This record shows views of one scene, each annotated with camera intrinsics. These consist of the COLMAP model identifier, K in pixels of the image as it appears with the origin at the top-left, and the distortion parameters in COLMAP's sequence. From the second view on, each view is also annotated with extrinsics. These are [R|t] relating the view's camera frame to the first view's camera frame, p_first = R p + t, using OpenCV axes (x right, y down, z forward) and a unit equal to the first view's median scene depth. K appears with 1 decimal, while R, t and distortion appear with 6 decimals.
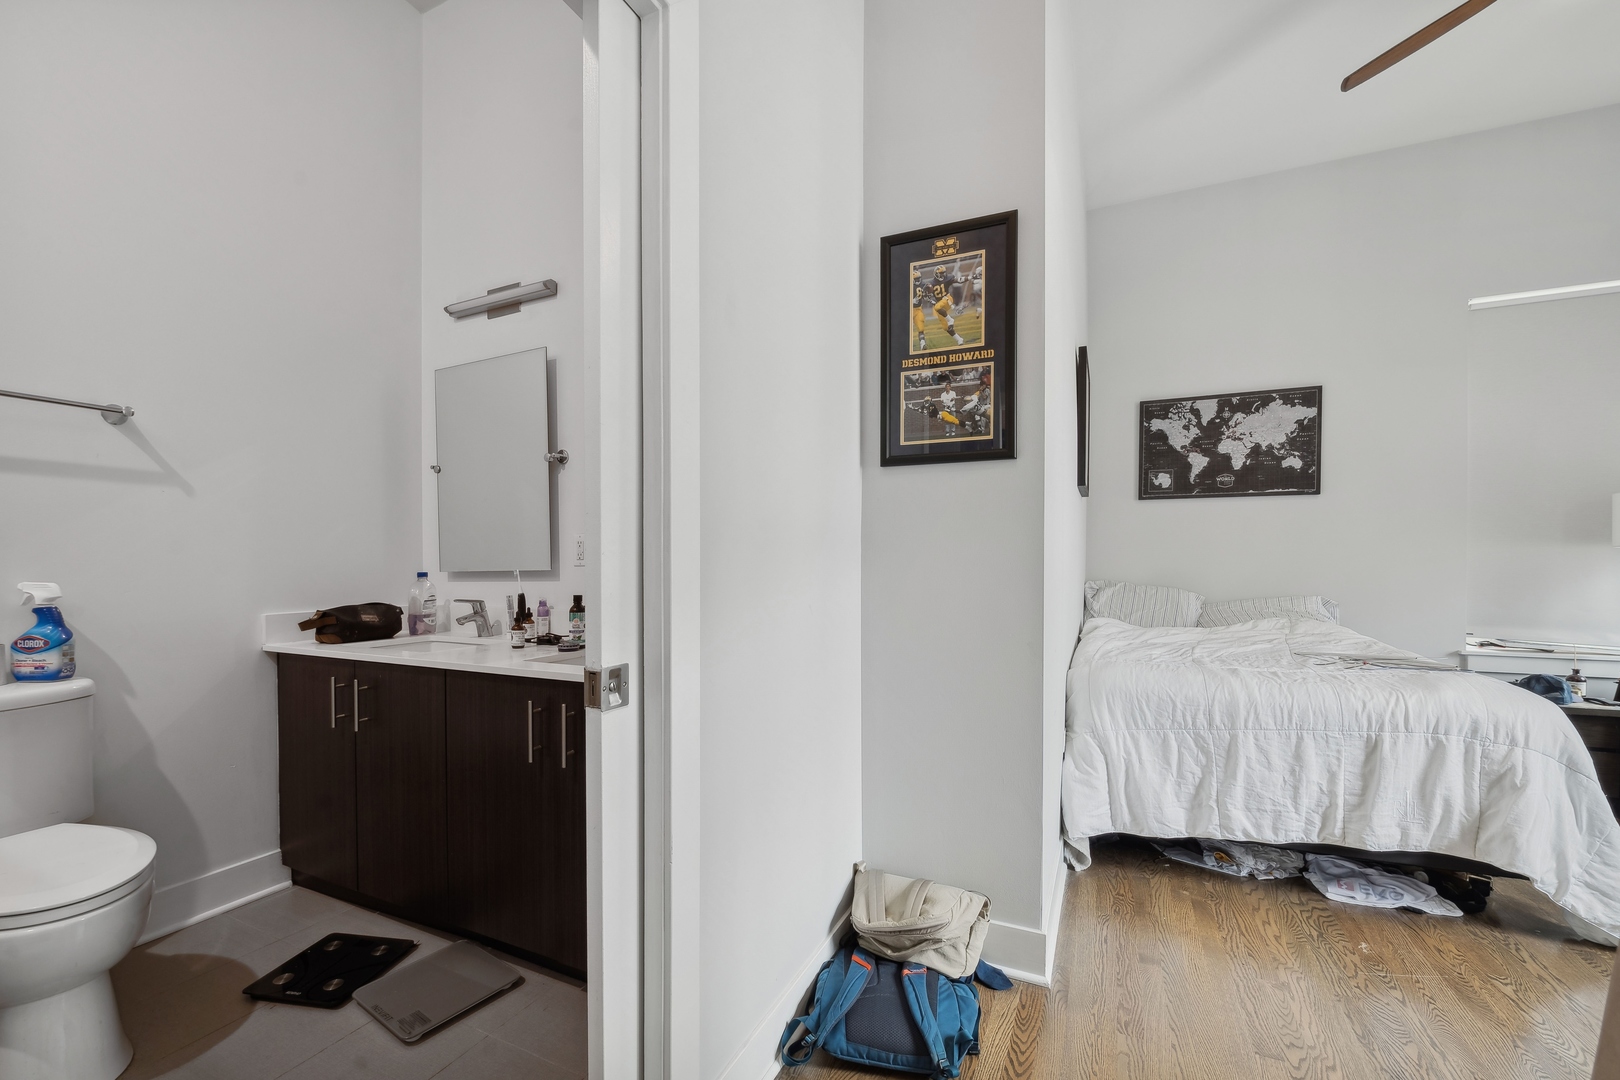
lens RADIAL K [[650.1, 0, 805.0], [0, 650.1, 568.4], [0, 0, 1]] dist [-0.006741, -0.000115]
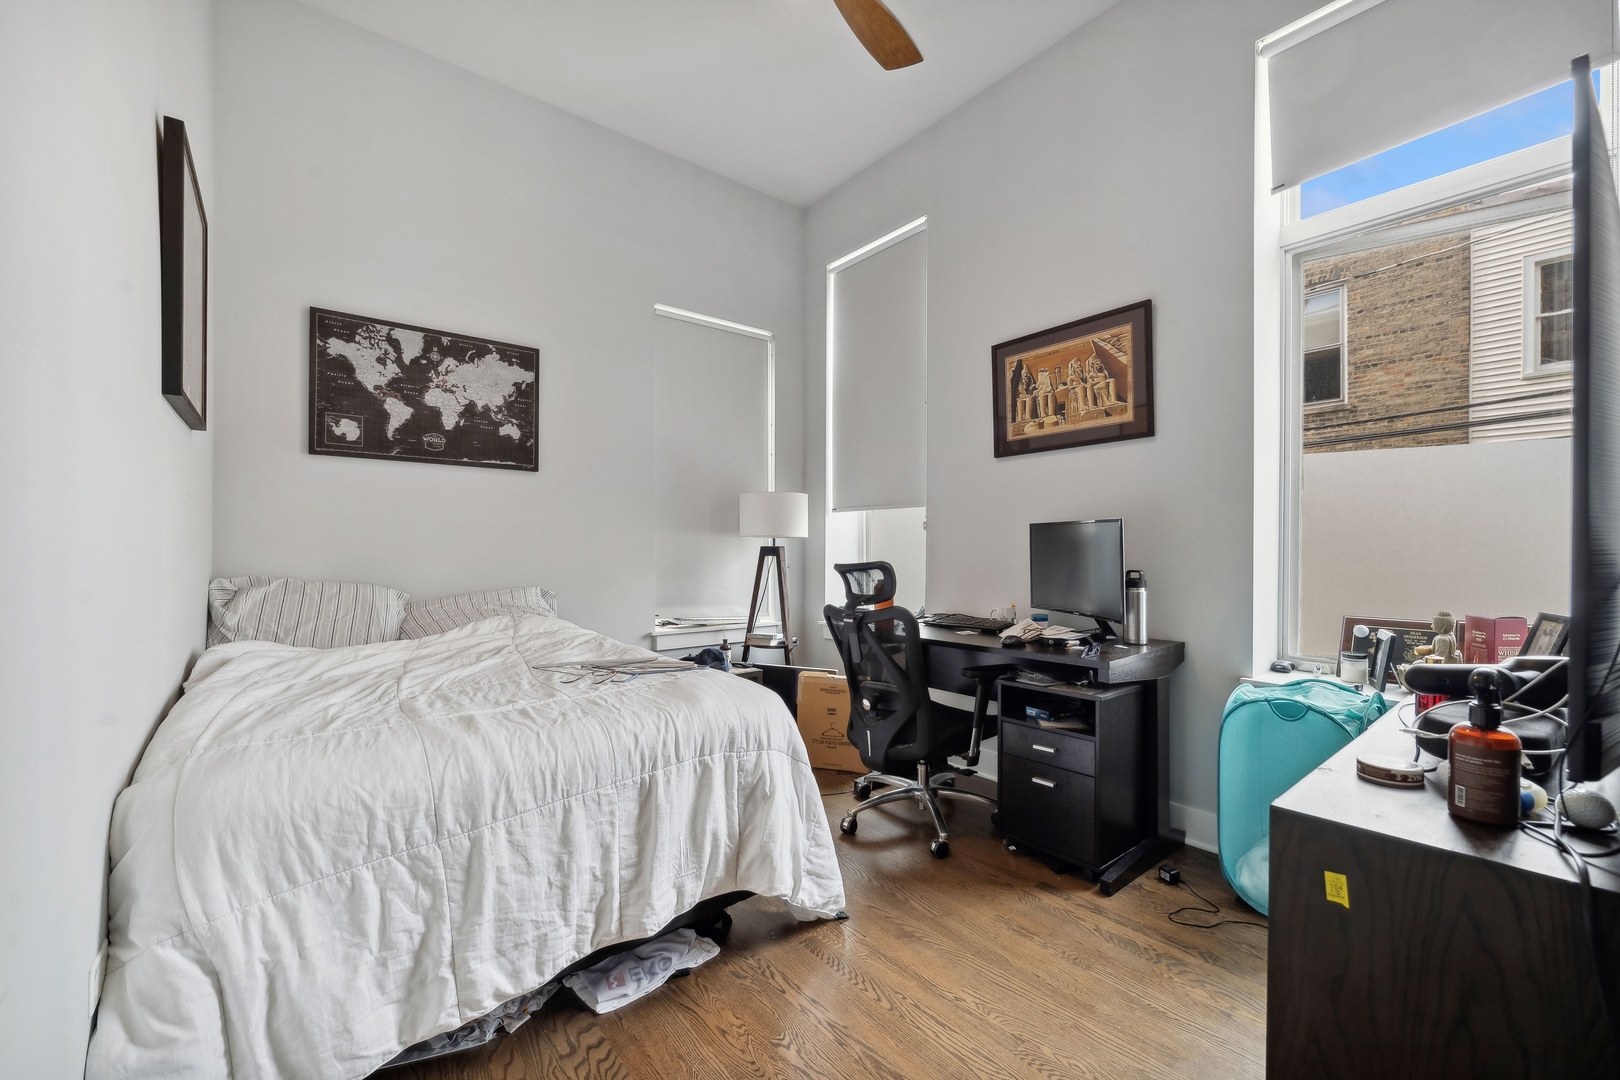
lens RADIAL K [[651.8, 0, 809.0], [0, 651.8, 558.1], [0, 0, 1]] dist [-0.008539, -0.000158]
pose [[0.437329, -0.011157, 0.899232, 0.253578], [0.005263, 0.999938, 0.009847, -0.005026], [-0.899286, 0.000426, 0.437360, 0.449227]]
